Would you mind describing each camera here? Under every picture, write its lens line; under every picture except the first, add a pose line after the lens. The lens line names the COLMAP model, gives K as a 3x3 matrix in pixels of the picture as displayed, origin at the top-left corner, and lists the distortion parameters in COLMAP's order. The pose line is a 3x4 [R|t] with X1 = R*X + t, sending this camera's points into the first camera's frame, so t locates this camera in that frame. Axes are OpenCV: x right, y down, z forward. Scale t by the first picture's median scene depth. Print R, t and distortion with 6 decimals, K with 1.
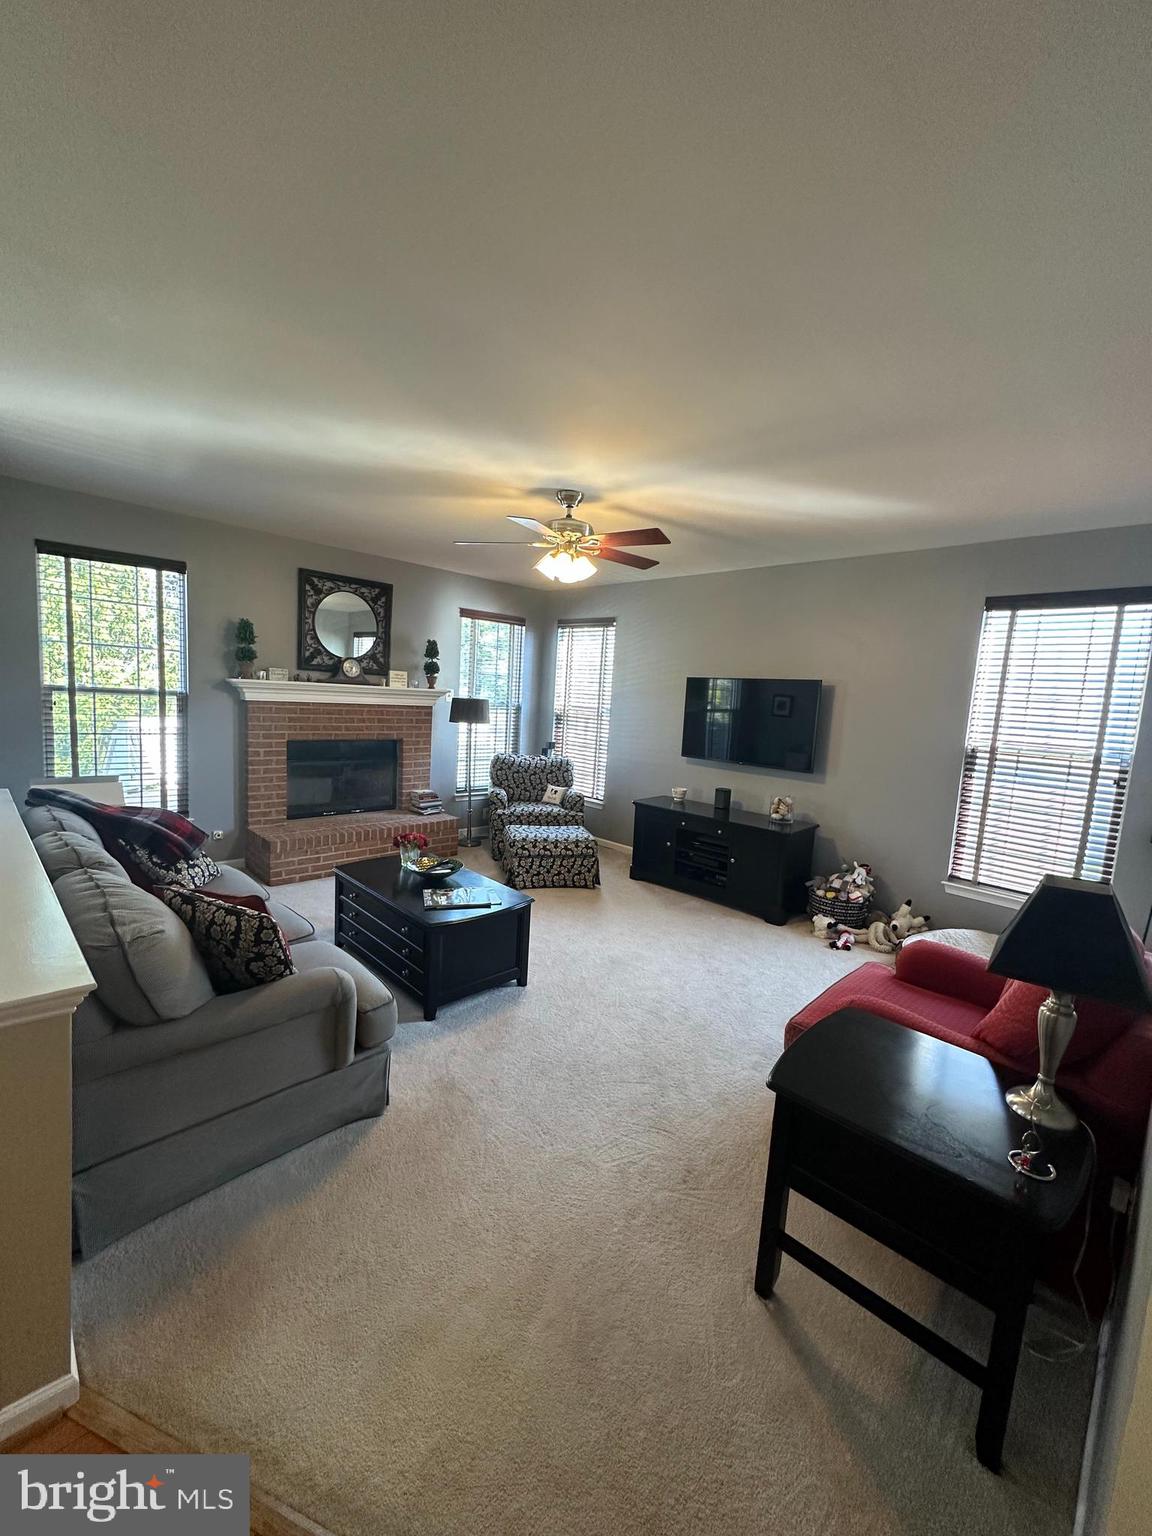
lens RADIAL K [[616.1, 0, 576.2], [0, 616.1, 766.7], [0, 0, 1]] dist [-0.000525, -0.000410]
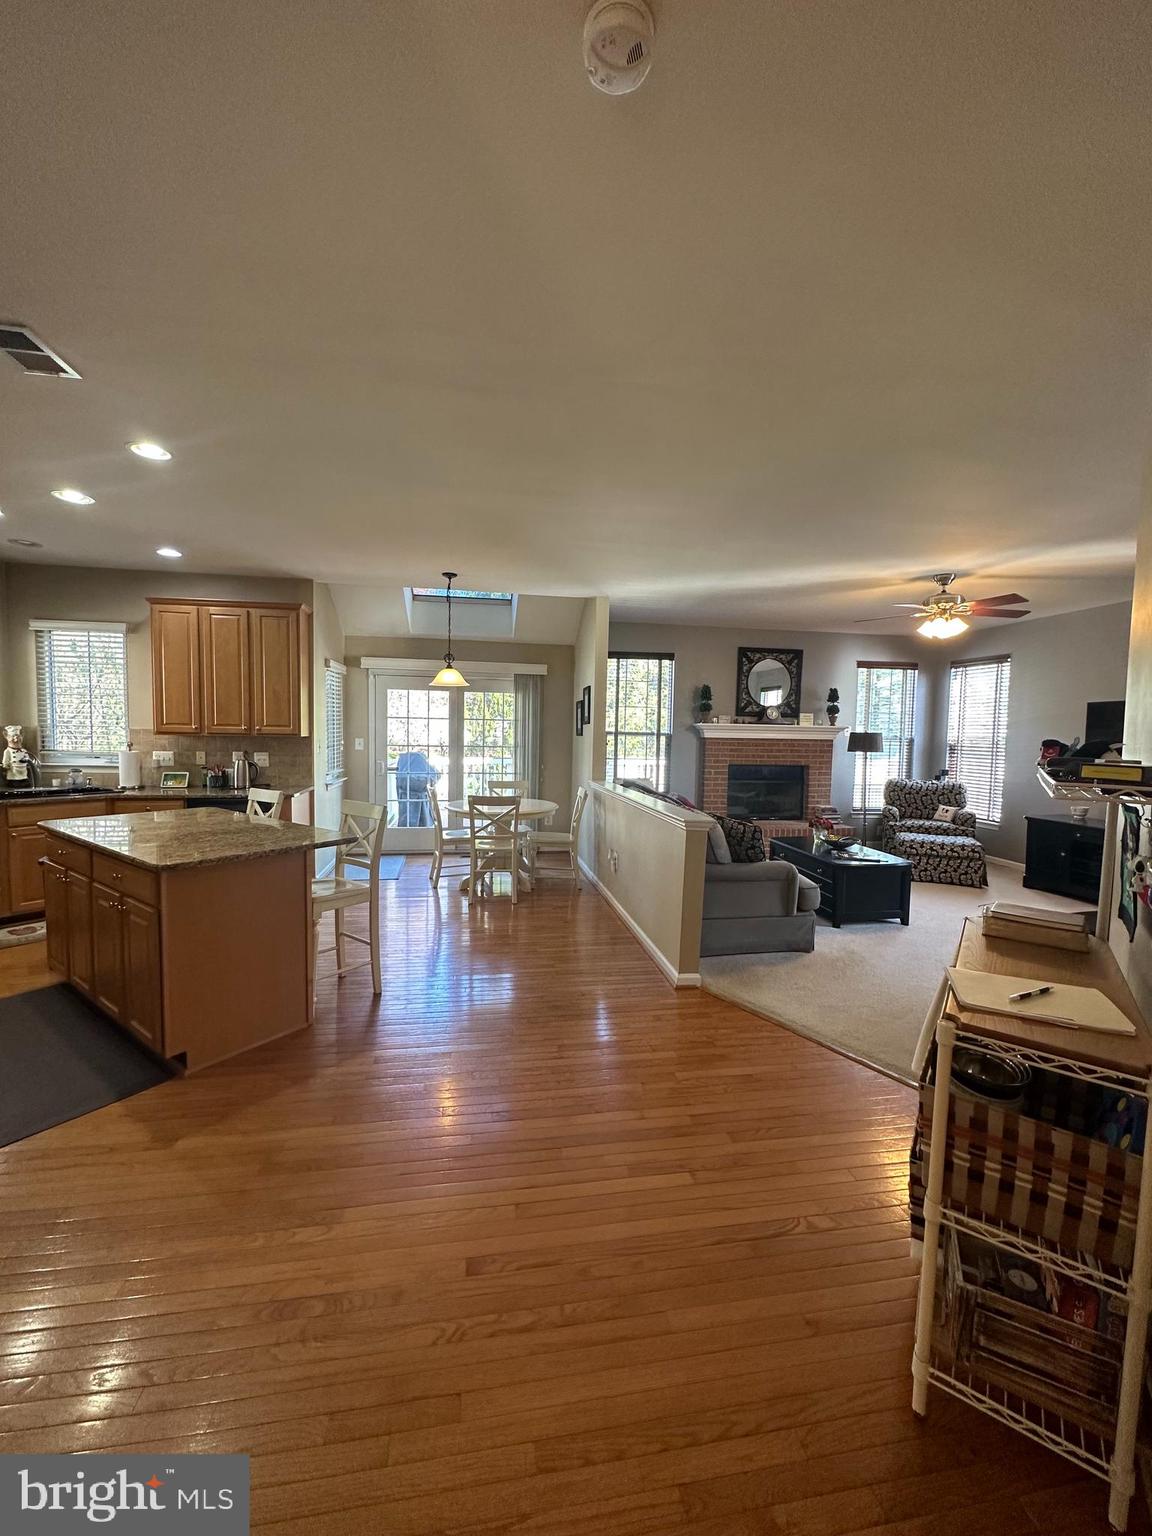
lens RADIAL K [[616.1, 0, 576.2], [0, 616.1, 766.7], [0, 0, 1]] dist [-0.000525, -0.000410]
pose [[0.819804, -0.009573, -0.572565, 0.062936], [-0.038098, 0.996733, -0.071215, 0.073058], [0.571376, 0.080196, 0.816761, -0.360209]]
